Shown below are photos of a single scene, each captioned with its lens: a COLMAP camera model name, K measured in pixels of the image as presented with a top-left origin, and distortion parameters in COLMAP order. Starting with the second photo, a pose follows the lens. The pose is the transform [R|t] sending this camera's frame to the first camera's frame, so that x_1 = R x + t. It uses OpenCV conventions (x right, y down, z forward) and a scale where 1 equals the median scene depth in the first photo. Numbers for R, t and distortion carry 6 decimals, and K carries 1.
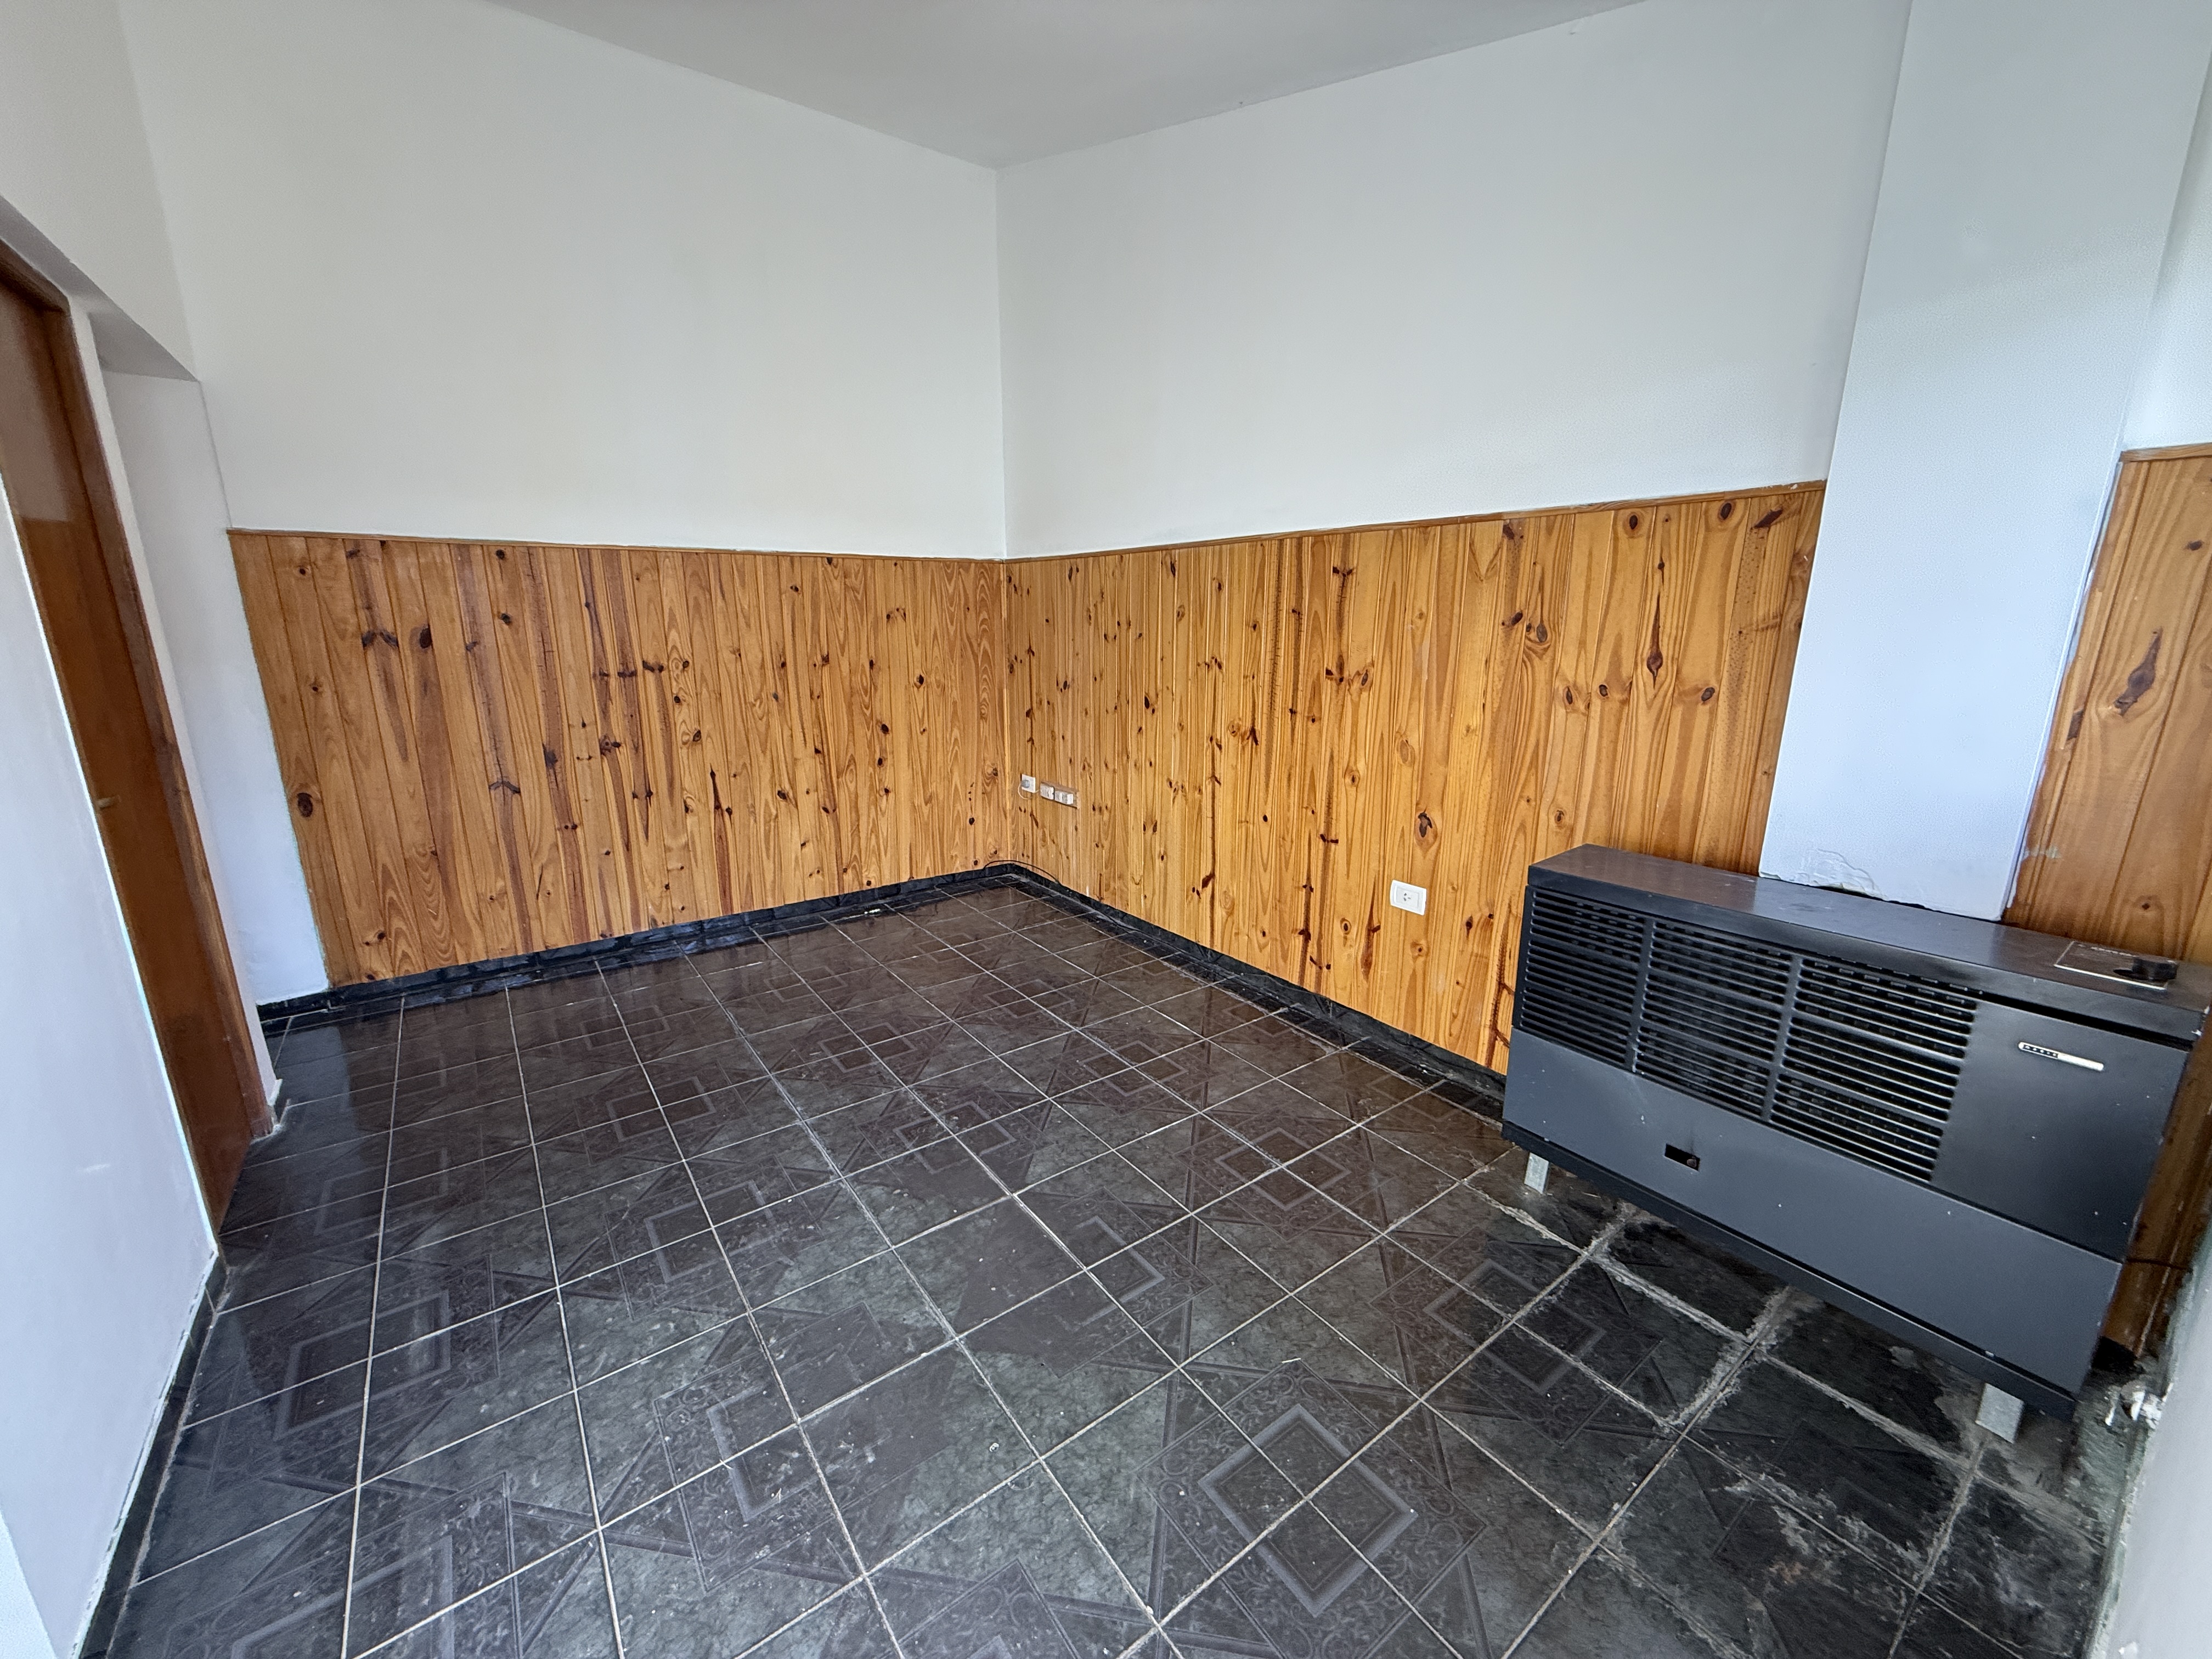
lens RADIAL K [[877.5, 0, 1107.4], [0, 877.5, 828.4], [0, 0, 1]] dist [-0.001782, 0.000836]
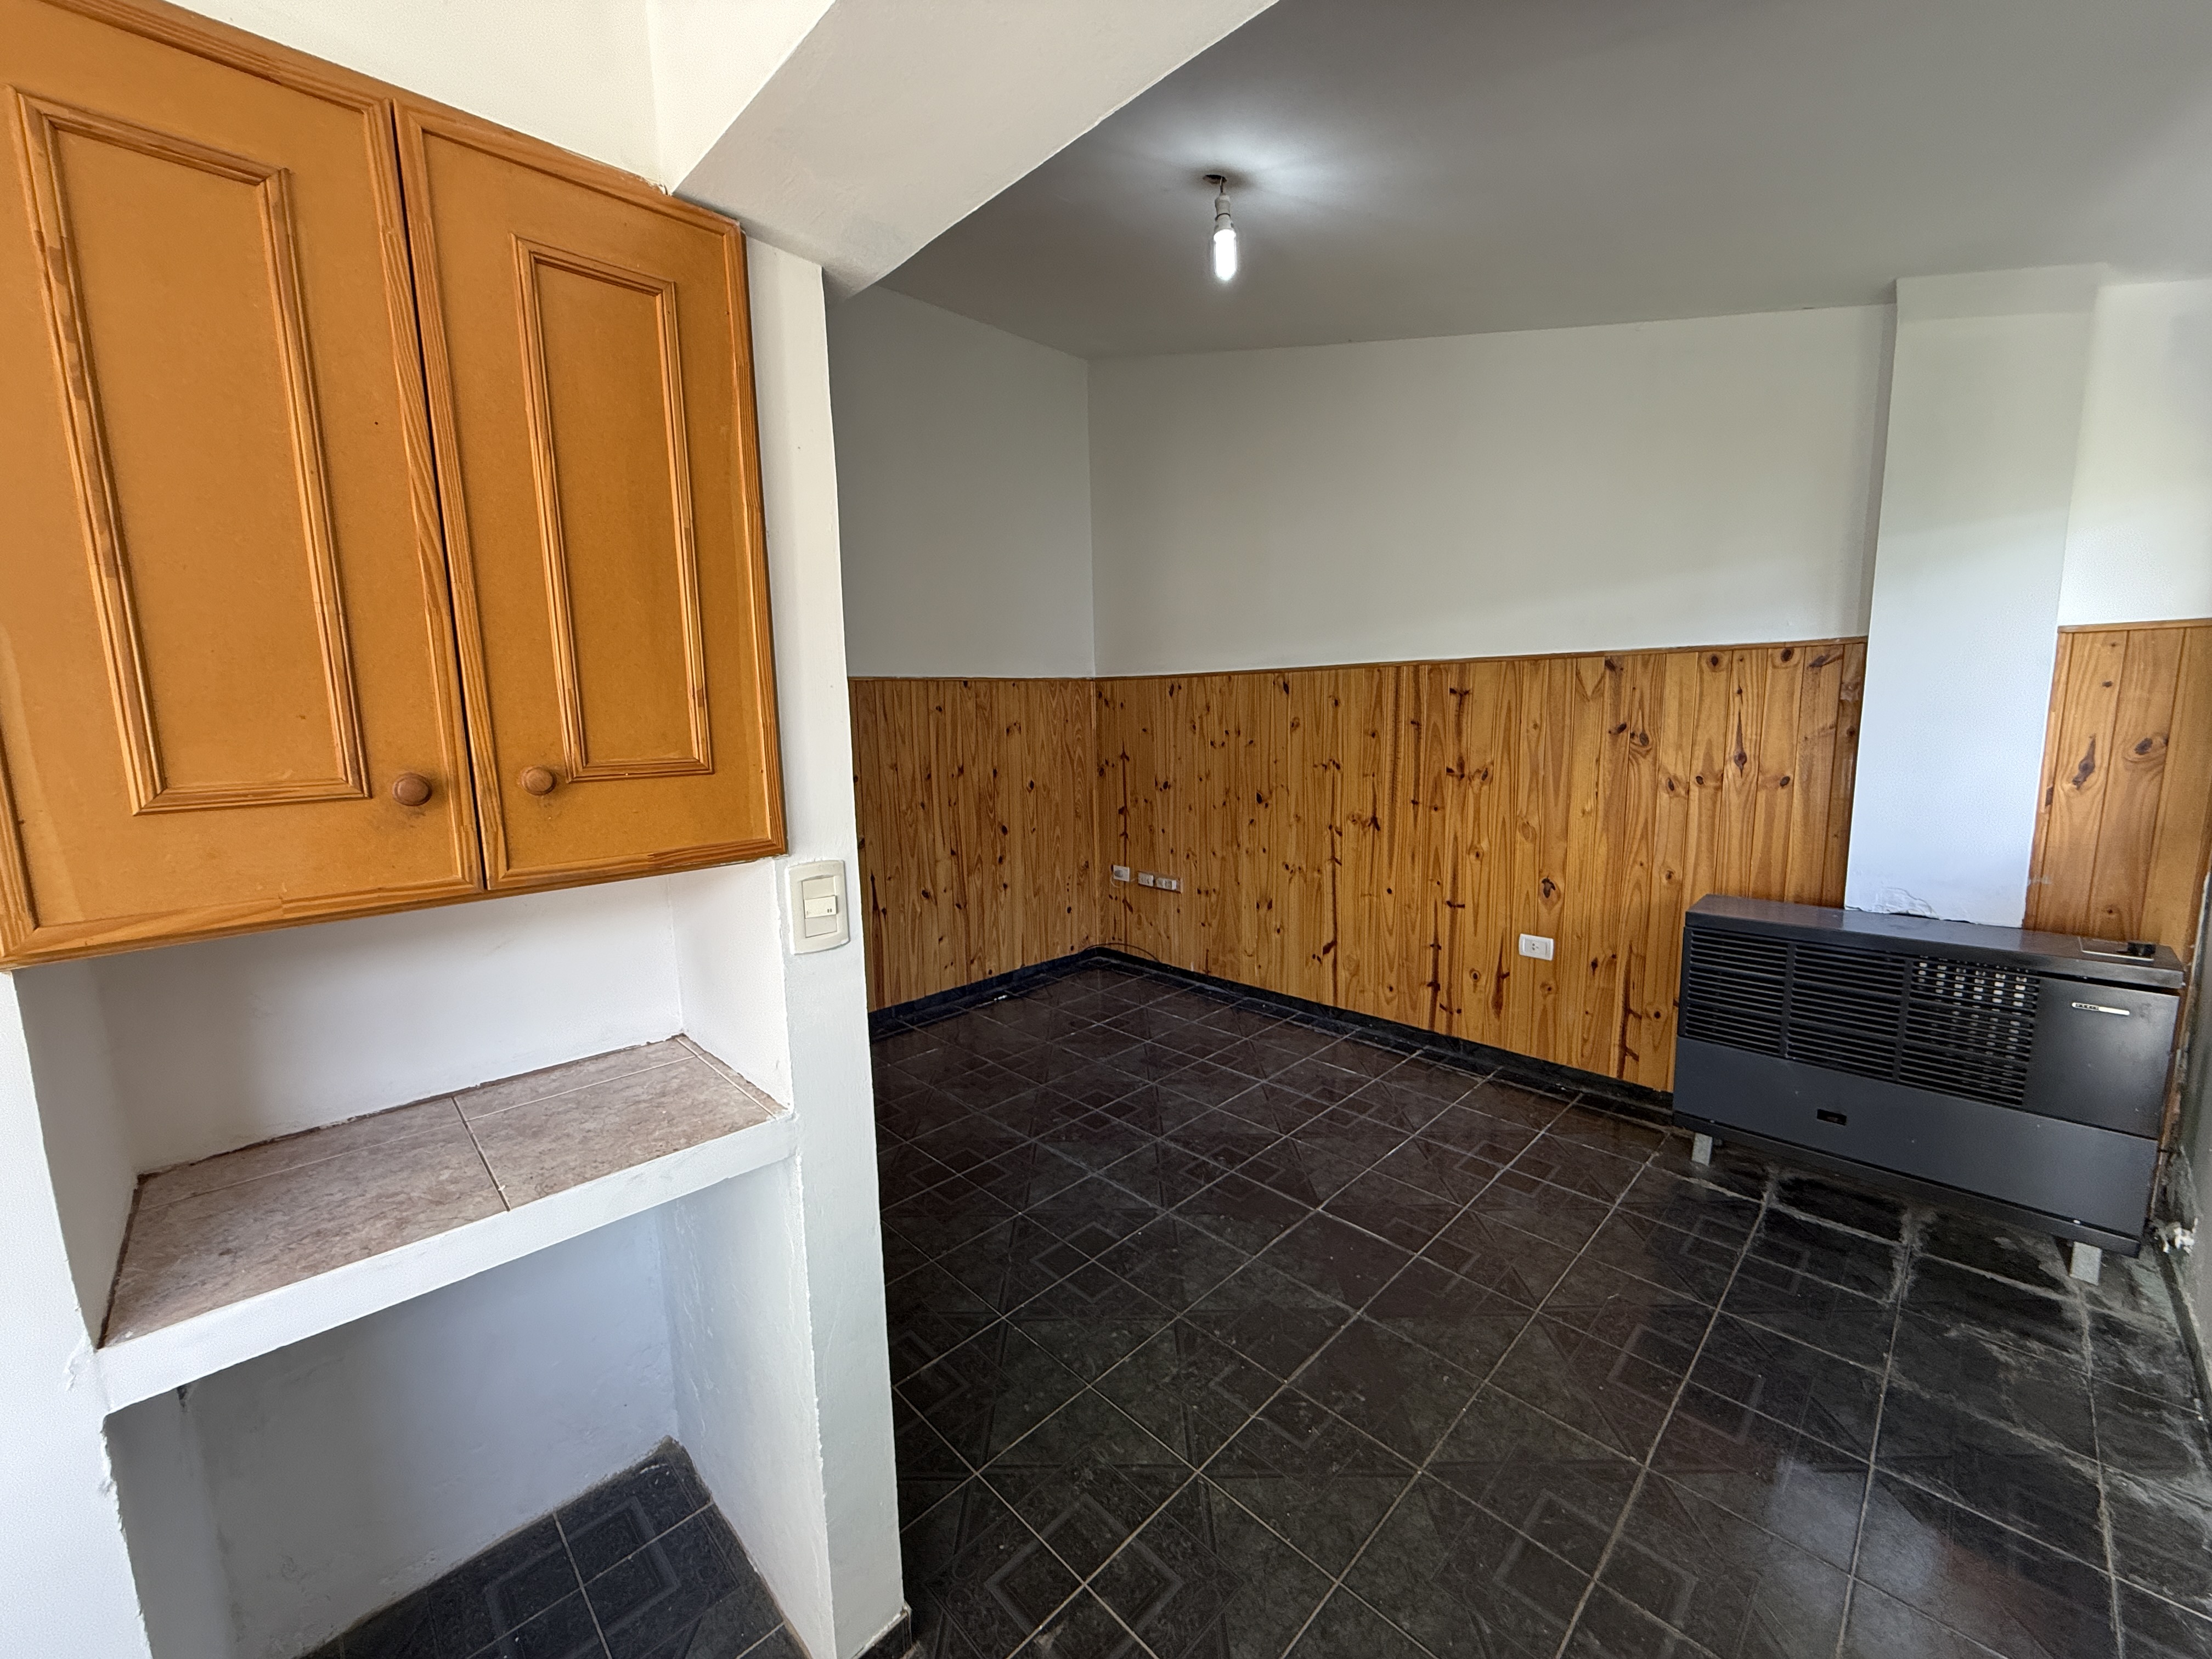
lens RADIAL K [[877.5, 0, 1103.6], [0, 877.5, 827.5], [0, 0, 1]] dist [-0.001782, 0.000836]
pose [[0.989113, -0.041186, 0.141277, -0.494319], [0.055236, 0.993749, -0.097016, -0.003753], [-0.136398, 0.103764, 0.985205, -0.184989]]
